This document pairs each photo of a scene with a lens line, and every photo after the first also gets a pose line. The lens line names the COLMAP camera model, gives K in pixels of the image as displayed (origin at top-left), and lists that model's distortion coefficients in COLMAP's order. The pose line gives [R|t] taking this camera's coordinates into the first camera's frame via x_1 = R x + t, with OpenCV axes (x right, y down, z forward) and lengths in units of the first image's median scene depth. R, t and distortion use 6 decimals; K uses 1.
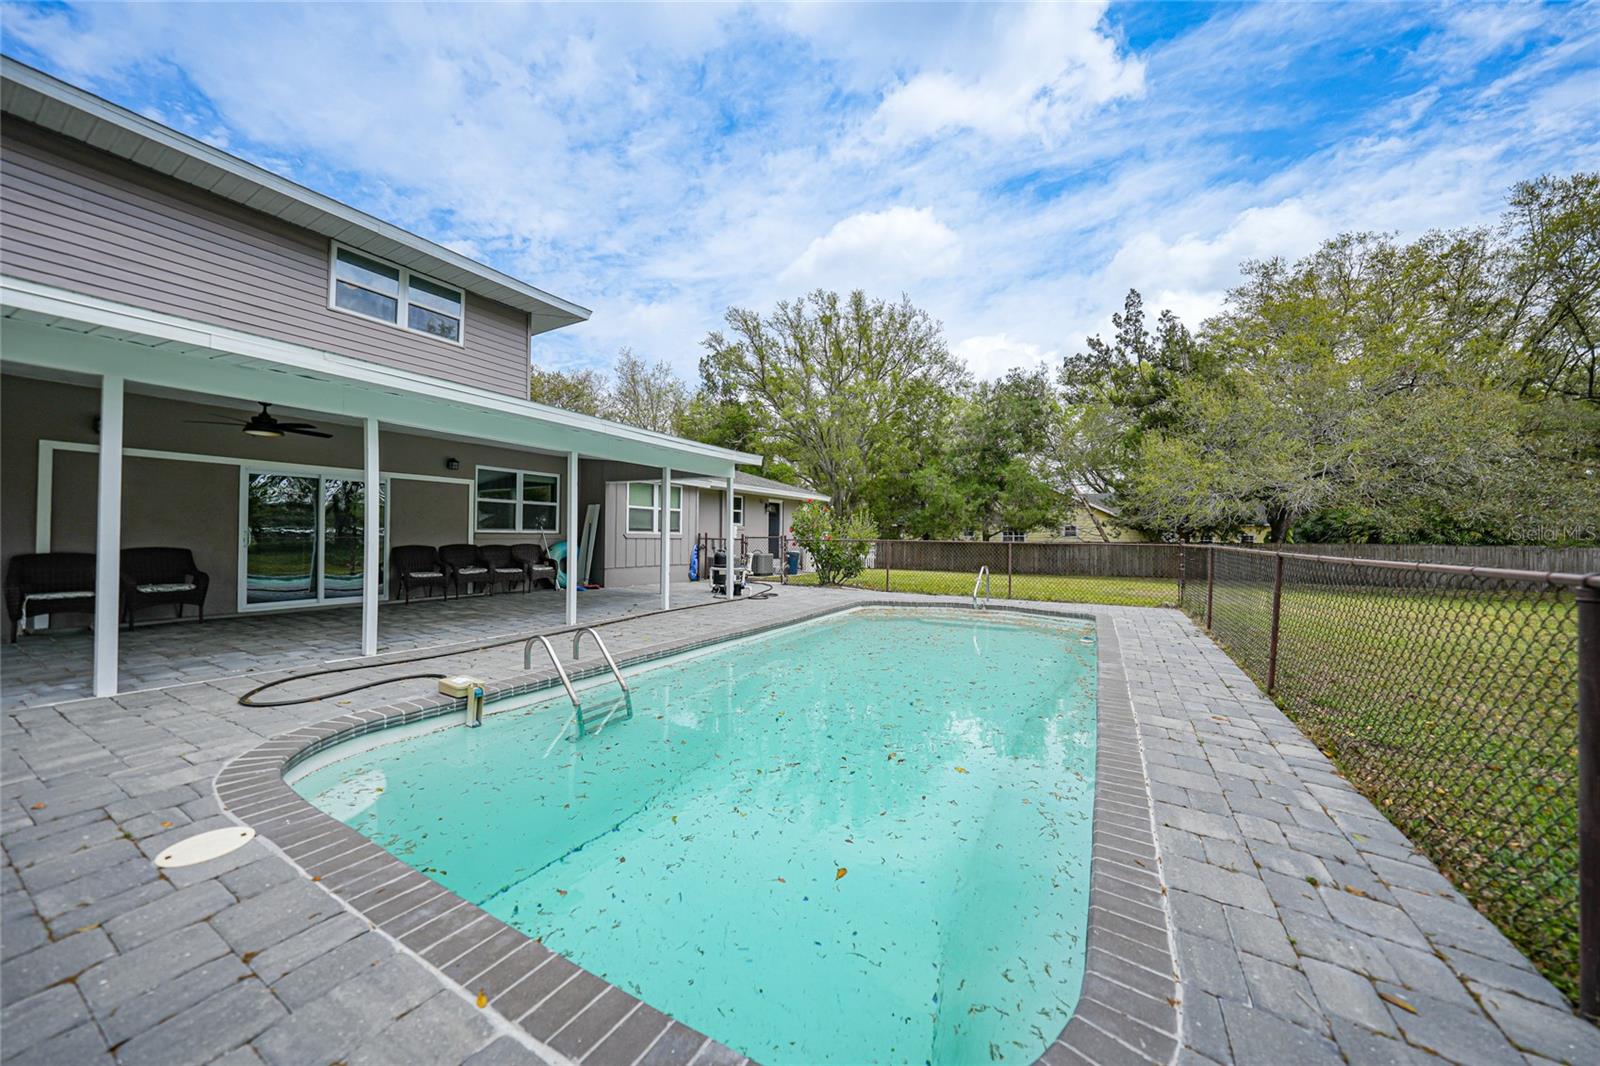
lens RADIAL K [[552.8, 0, 800.4], [0, 552.8, 529.4], [0, 0, 1]] dist [-0.031228, 0.006982]
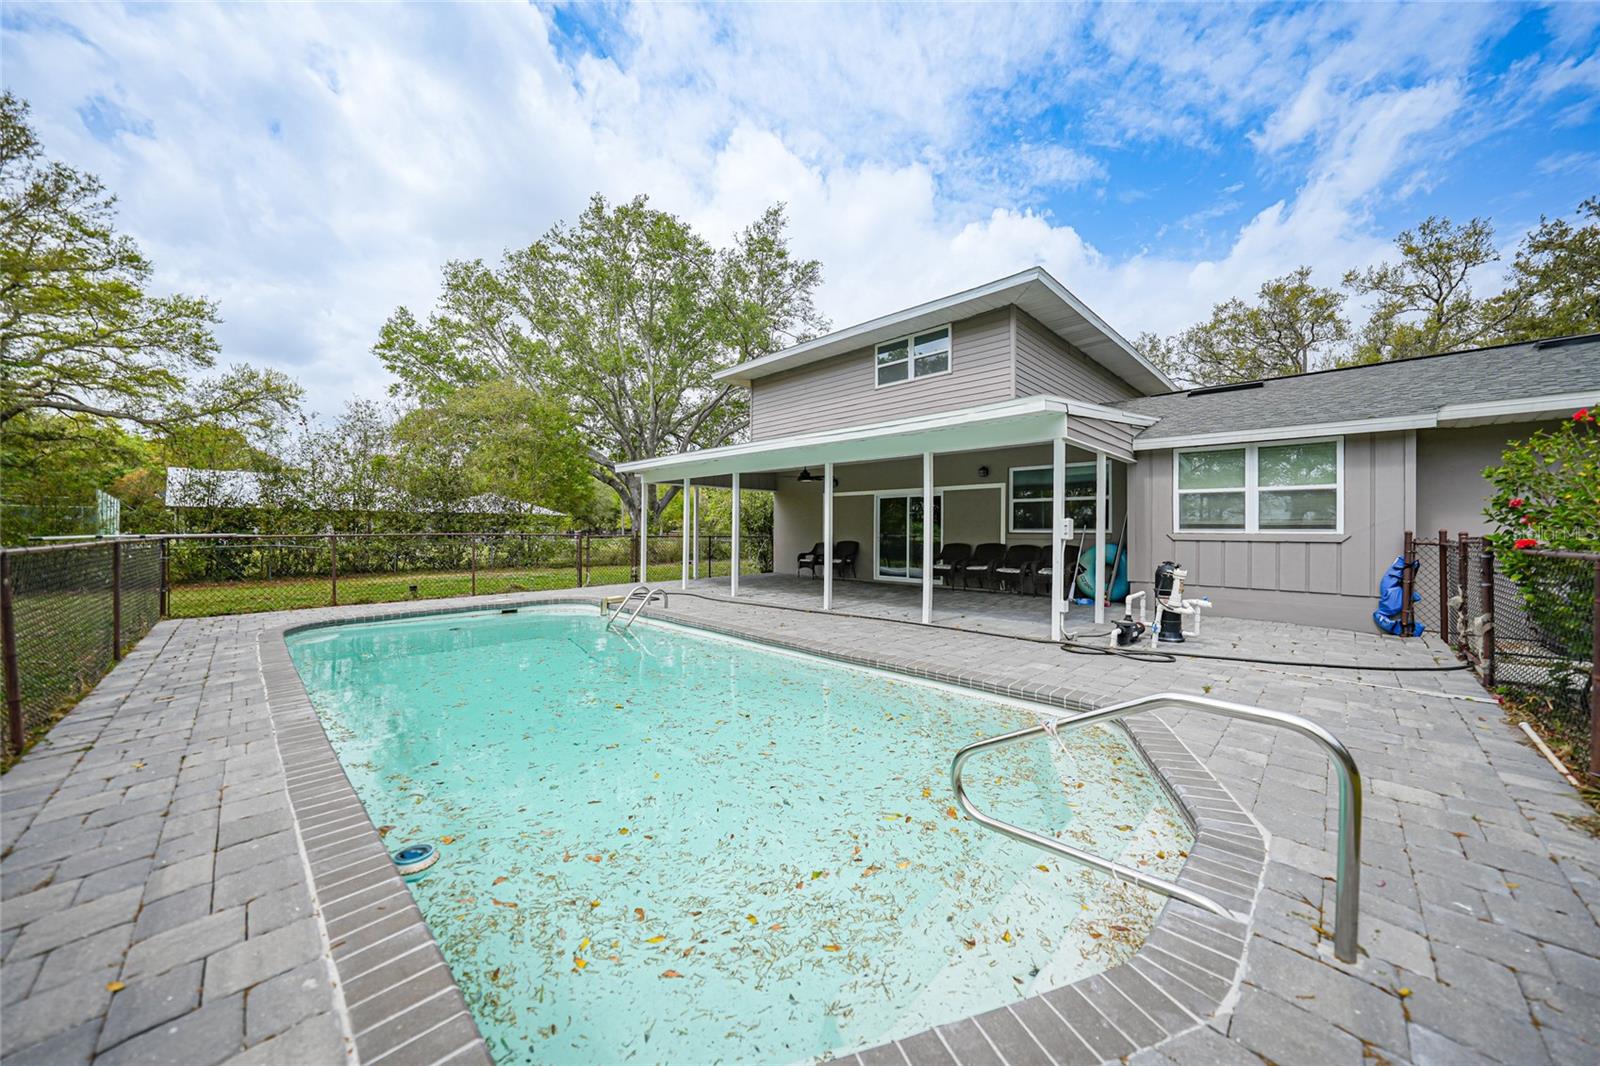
lens RADIAL K [[552.8, 0, 800.4], [0, 552.8, 529.4], [0, 0, 1]] dist [-0.031228, 0.006982]
pose [[-0.266821, -0.012434, -0.963666, 0.206611], [0.004917, 0.999886, -0.014263, 0.004802], [0.963733, -0.008544, -0.266730, 0.350850]]
